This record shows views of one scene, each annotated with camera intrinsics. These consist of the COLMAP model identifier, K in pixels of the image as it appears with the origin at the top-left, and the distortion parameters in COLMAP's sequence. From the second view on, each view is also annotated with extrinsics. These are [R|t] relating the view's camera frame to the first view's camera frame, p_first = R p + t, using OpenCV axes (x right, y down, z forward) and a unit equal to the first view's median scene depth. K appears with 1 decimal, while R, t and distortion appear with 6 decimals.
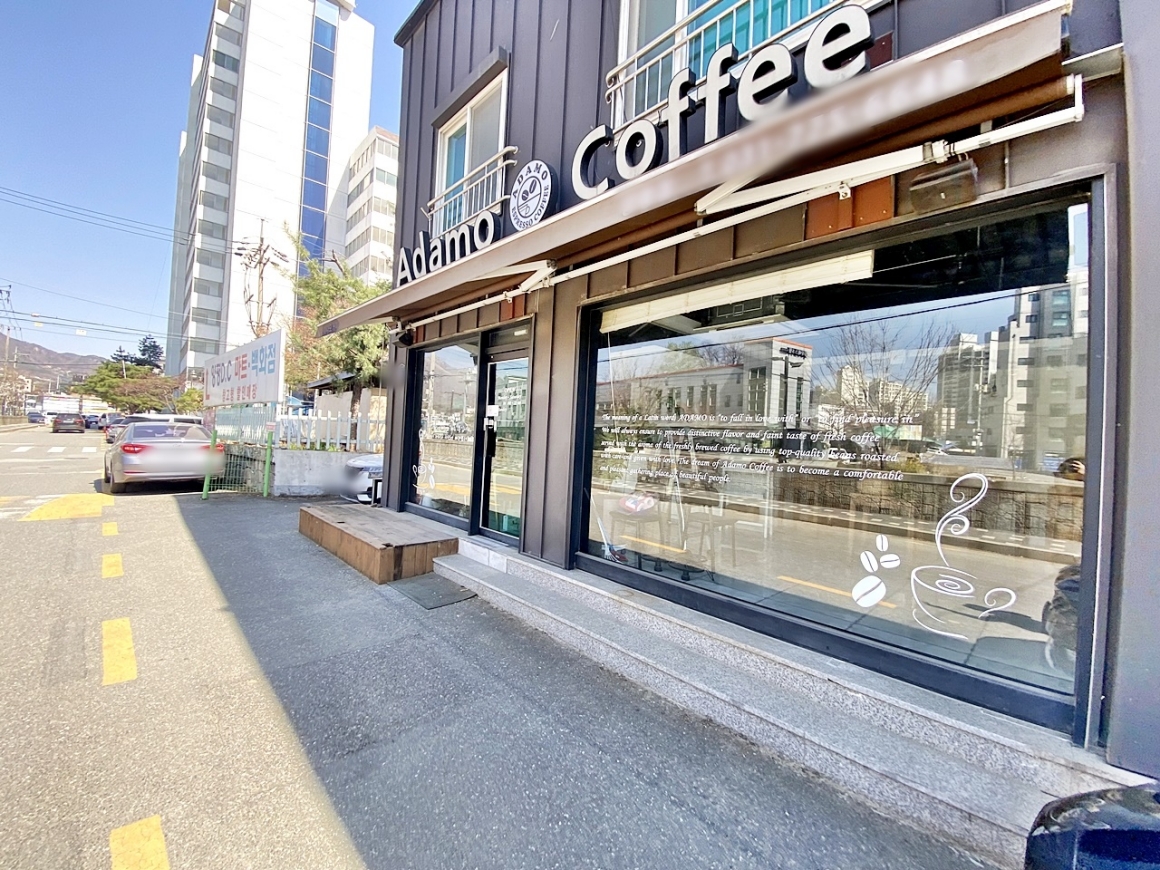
lens RADIAL K [[467.5, 0, 585.6], [0, 467.5, 435.0], [0, 0, 1]] dist [0.015610, -0.017874]
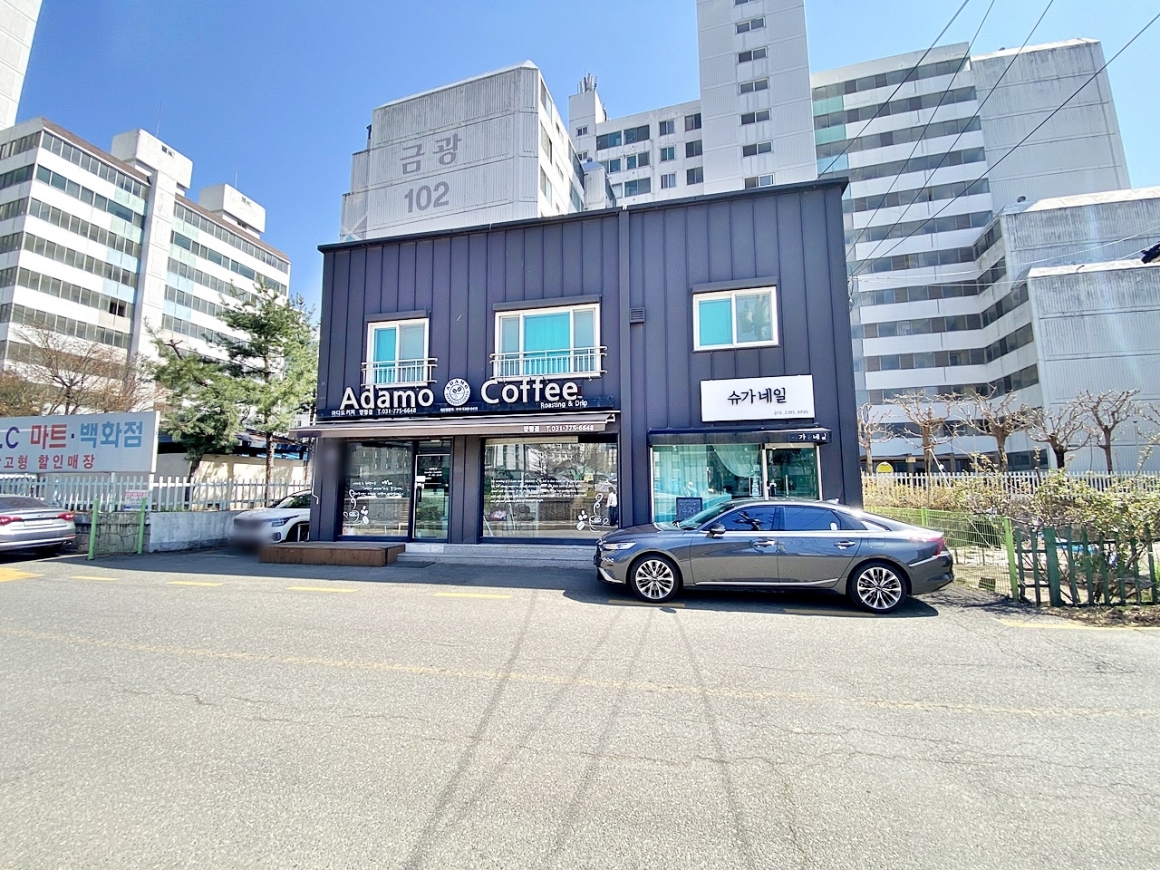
lens RADIAL K [[467.5, 0, 585.6], [0, 467.5, 435.0], [0, 0, 1]] dist [0.015610, -0.017874]
pose [[0.830201, 0.009919, 0.557376, -0.671834], [0.037704, 0.996553, -0.073894, -0.059720], [-0.556187, 0.082362, 0.826966, -0.997897]]
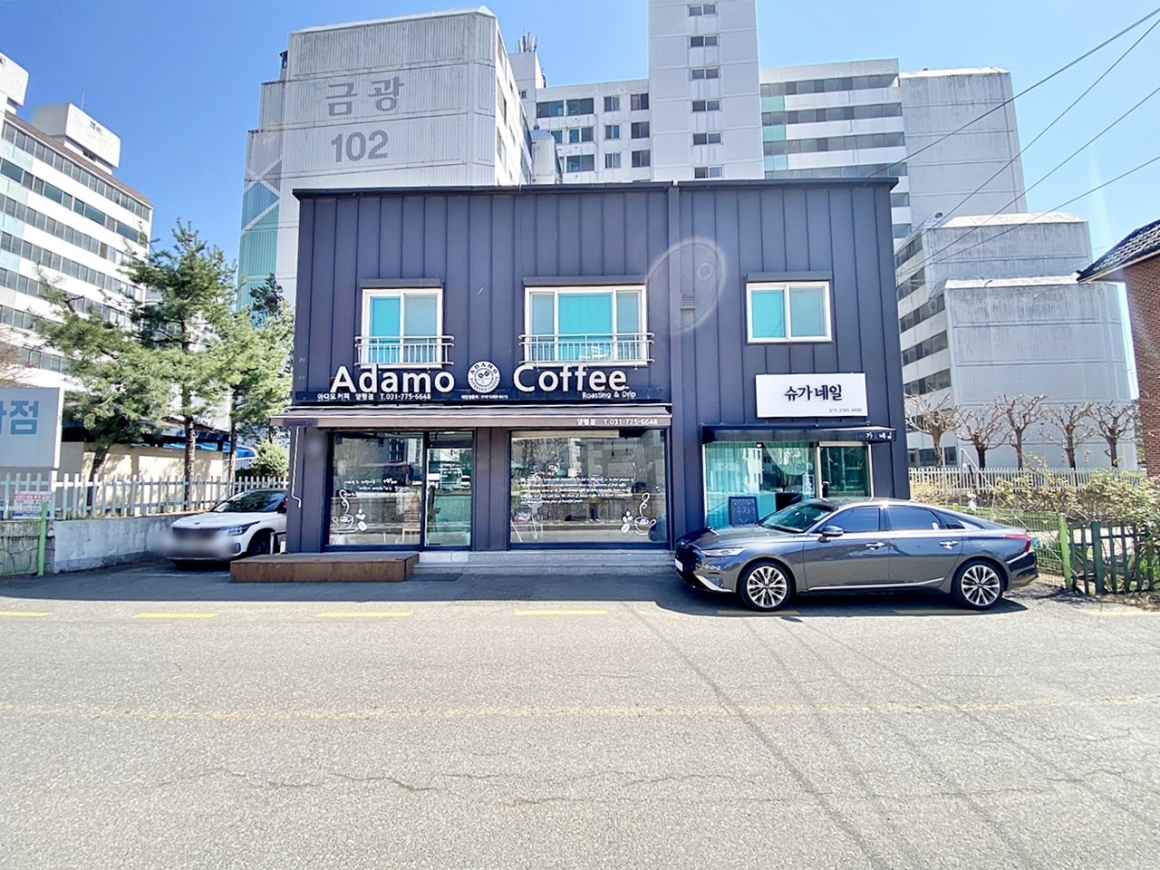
lens RADIAL K [[491.4, 0, 583.9], [0, 491.4, 434.6], [0, 0, 1]] dist [0.017639, -0.018750]
pose [[0.709423, 0.011342, 0.704692, -0.992945], [0.032988, 0.998240, -0.049276, -0.091842], [-0.704011, 0.058204, 0.707800, -0.636188]]
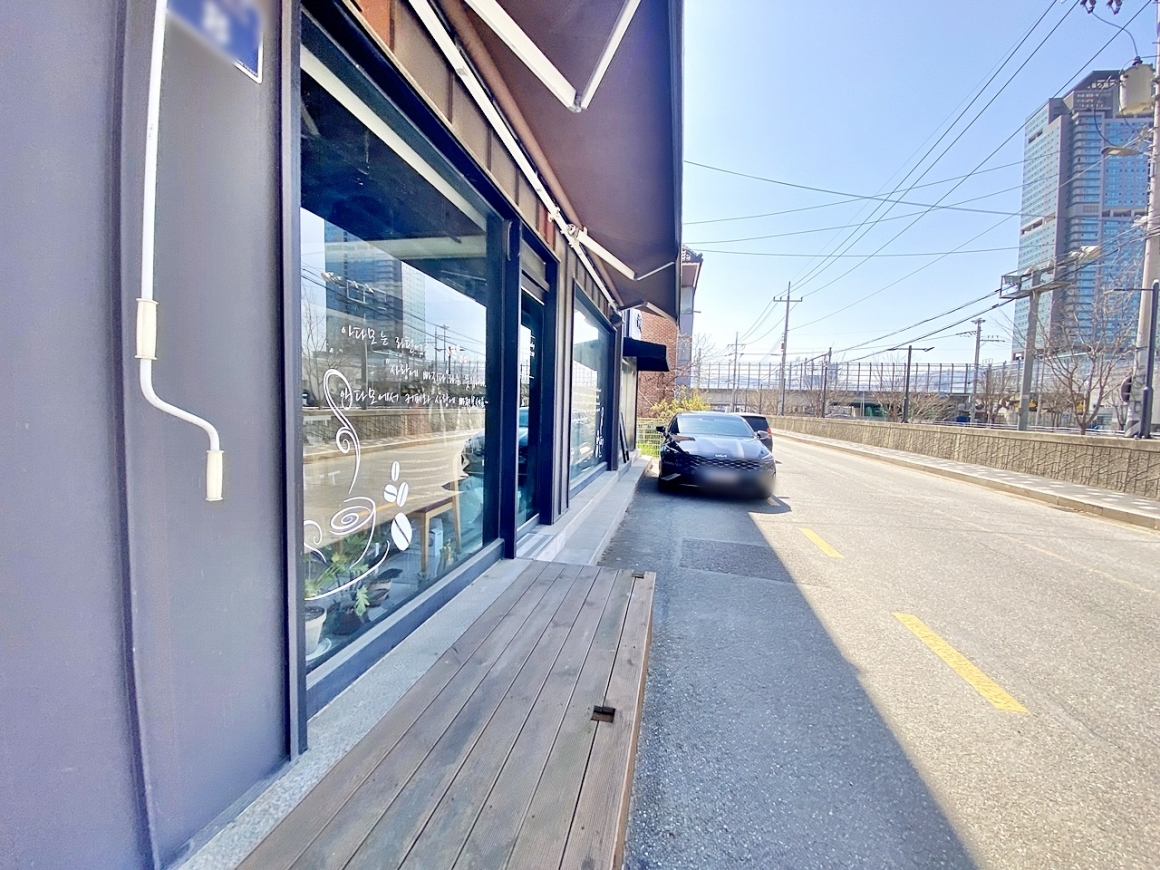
lens RADIAL K [[463.9, 0, 569.7], [0, 463.9, 436.0], [0, 0, 1]] dist [-0.001046, -0.012419]
pose [[-0.529549, -0.120826, 0.839631, -0.724185], [-0.066394, 0.992671, 0.100975, -0.011414], [-0.845677, -0.002275, -0.533690, 1.163436]]
